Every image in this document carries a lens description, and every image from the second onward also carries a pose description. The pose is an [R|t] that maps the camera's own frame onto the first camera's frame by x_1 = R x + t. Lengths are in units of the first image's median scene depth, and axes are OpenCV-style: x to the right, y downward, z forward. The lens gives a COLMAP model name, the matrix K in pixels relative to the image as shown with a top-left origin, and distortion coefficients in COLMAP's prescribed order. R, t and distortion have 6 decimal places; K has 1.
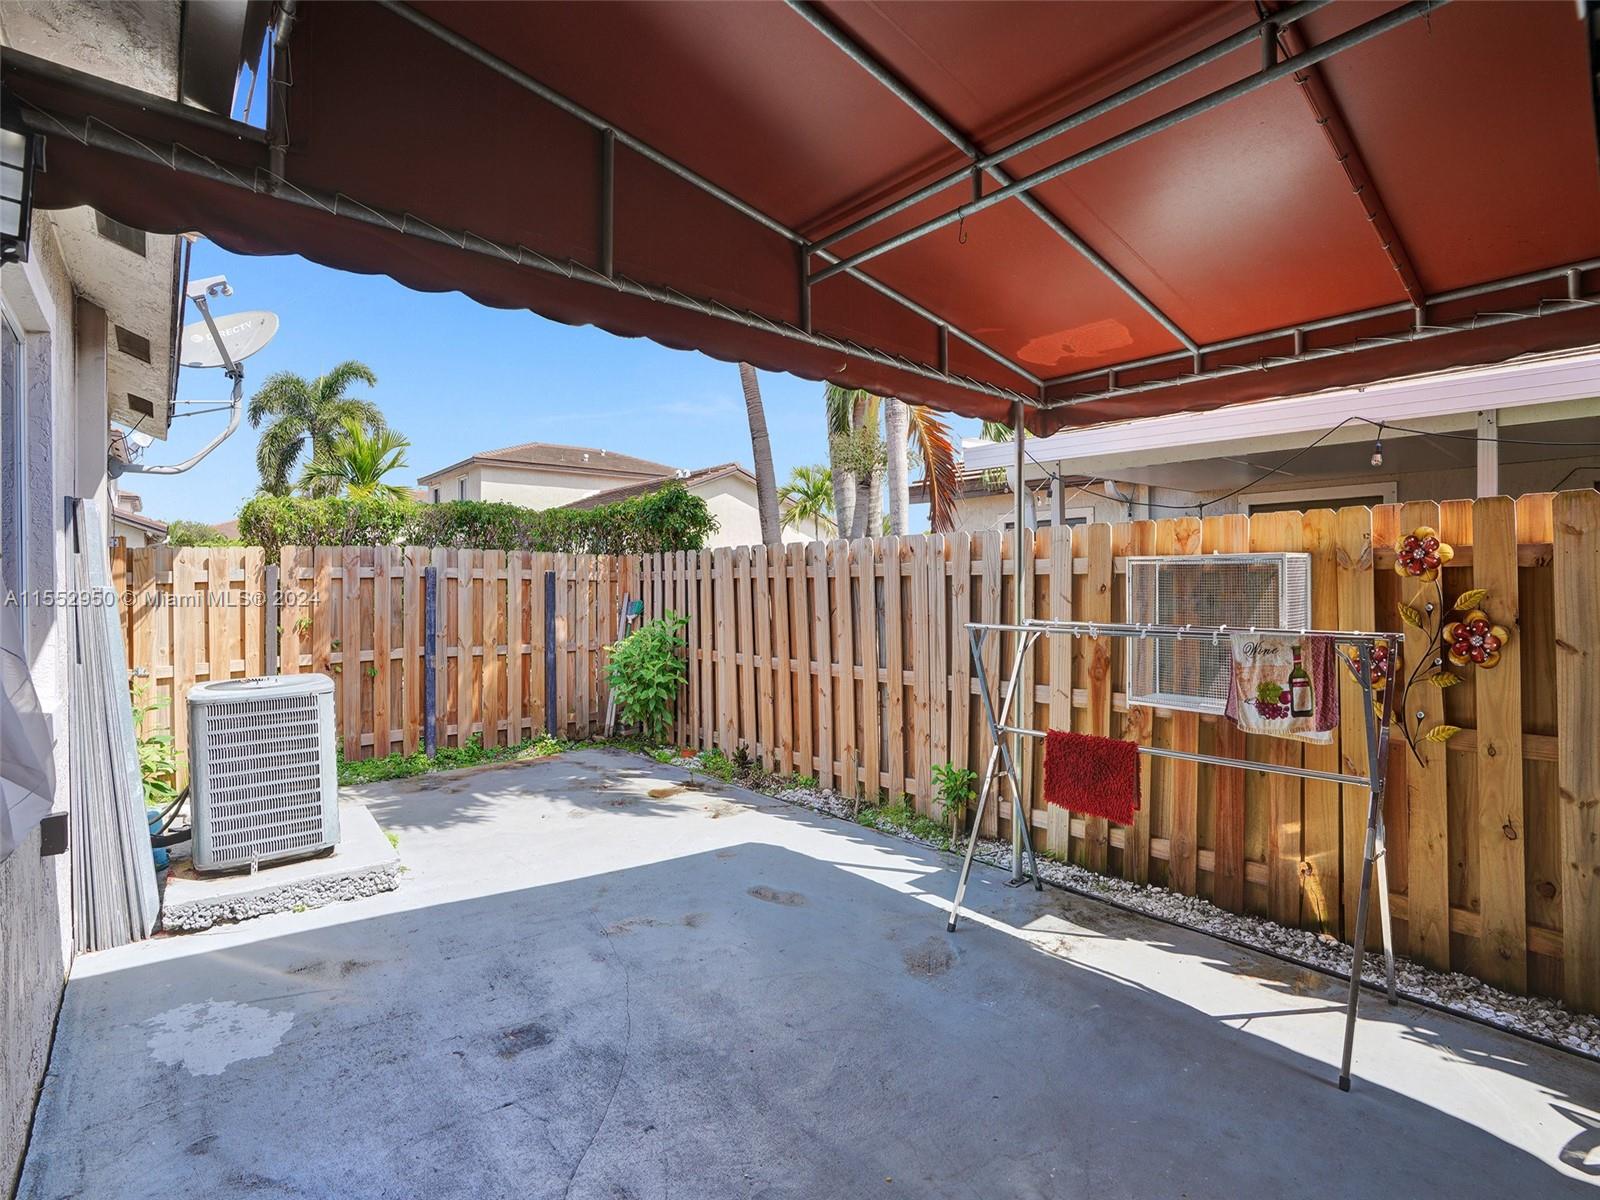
lens RADIAL K [[766.0, 0, 822.1], [0, 766.0, 592.0], [0, 0, 1]] dist [-0.061061, 0.023364]
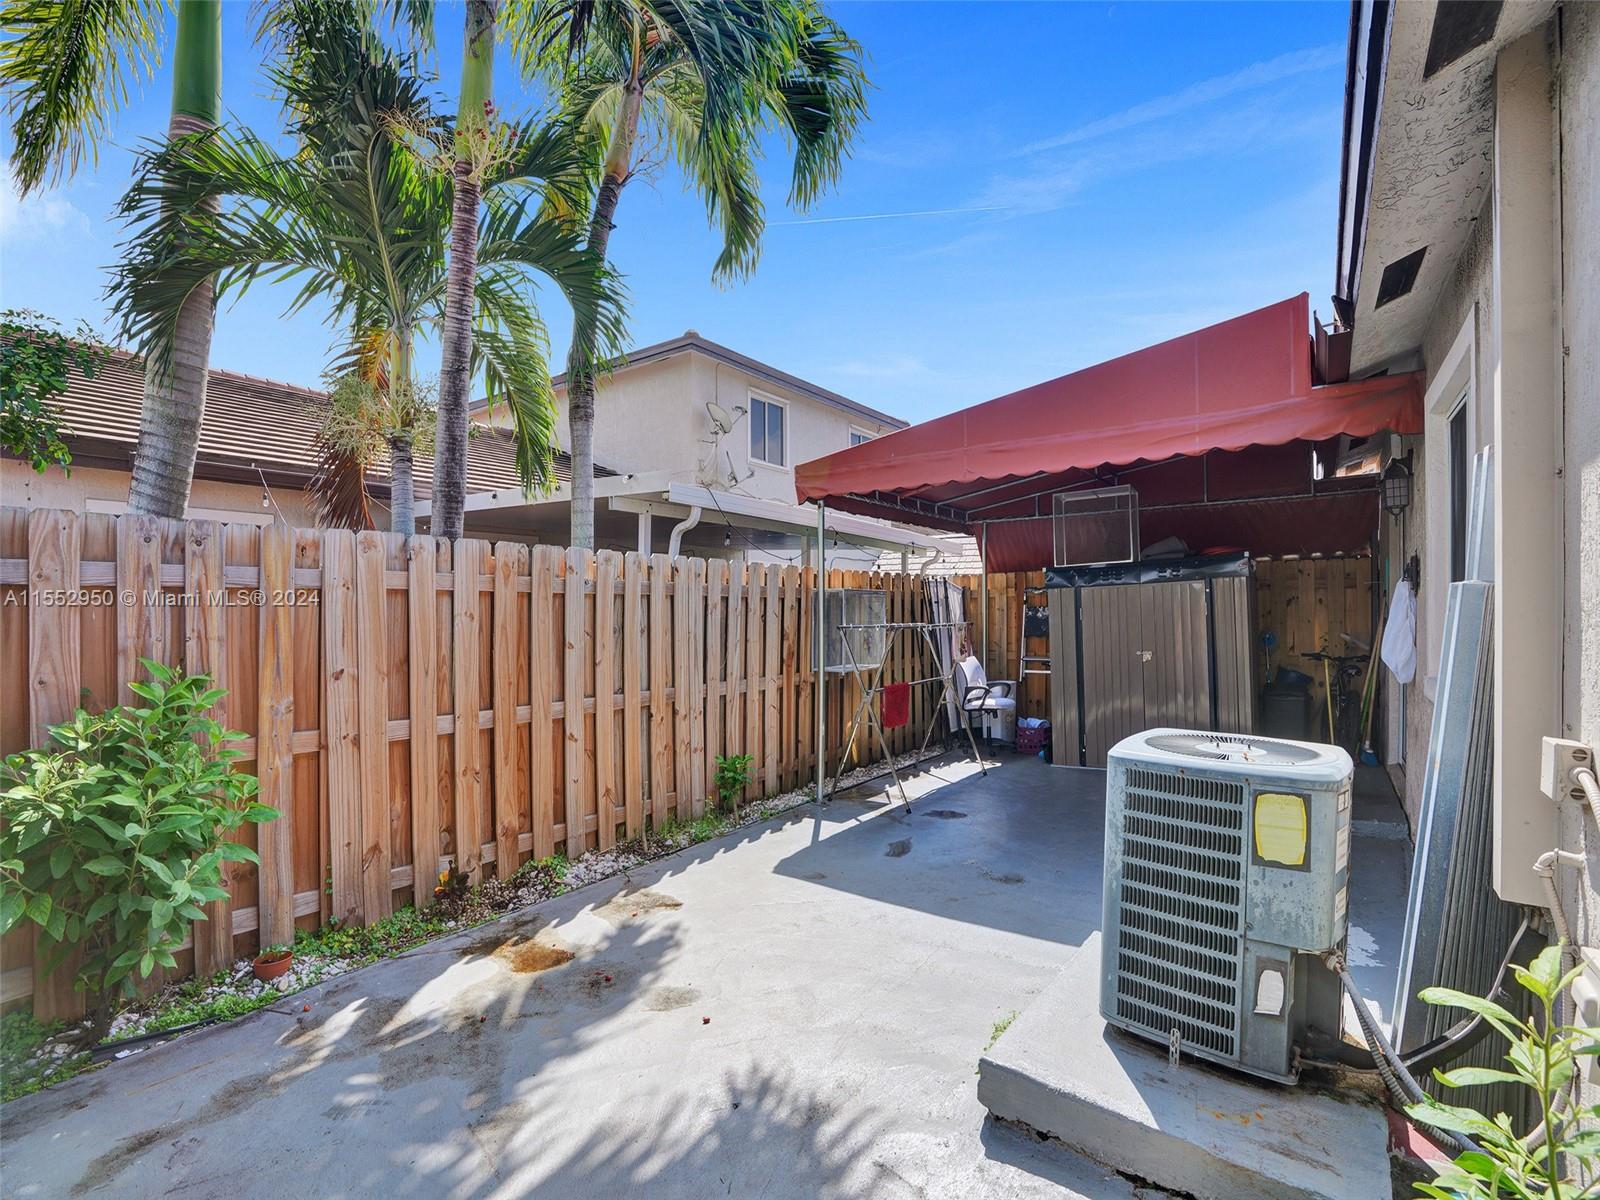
lens RADIAL K [[755.0, 0, 798.9], [0, 755.0, 579.6], [0, 0, 1]] dist [-0.082866, 0.039389]
pose [[-0.212802, 0.044319, 0.976090, -0.881877], [0.016895, 0.998988, -0.041676, 0.001837], [-0.976949, 0.007623, -0.213336, 0.997369]]
